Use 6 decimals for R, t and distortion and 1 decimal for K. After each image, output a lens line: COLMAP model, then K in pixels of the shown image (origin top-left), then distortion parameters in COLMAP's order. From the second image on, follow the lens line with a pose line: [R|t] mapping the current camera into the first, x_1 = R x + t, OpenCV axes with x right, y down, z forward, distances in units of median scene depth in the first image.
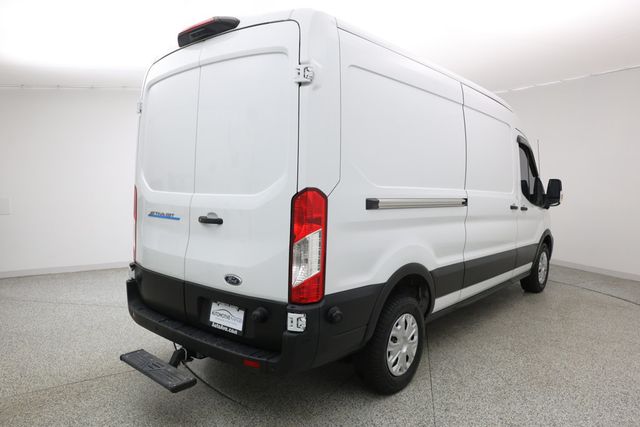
lens RADIAL K [[429.7, 0, 320.0], [0, 429.7, 211.4], [0, 0, 1]] dist [0.006088, 0.001331]
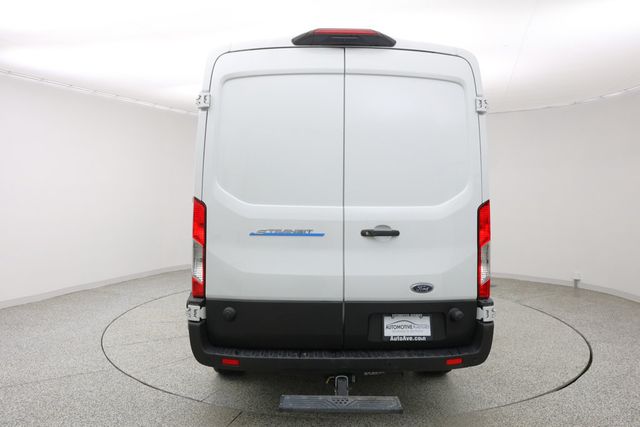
lens RADIAL K [[429.7, 0, 318.6], [0, 429.7, 215.2], [0, 0, 1]] dist [0.006088, 0.001331]
pose [[0.748768, -0.015282, 0.662656, -1.037138], [0.043023, 0.998747, -0.025580, -0.001003], [-0.661434, 0.047663, 0.748487, 0.365517]]
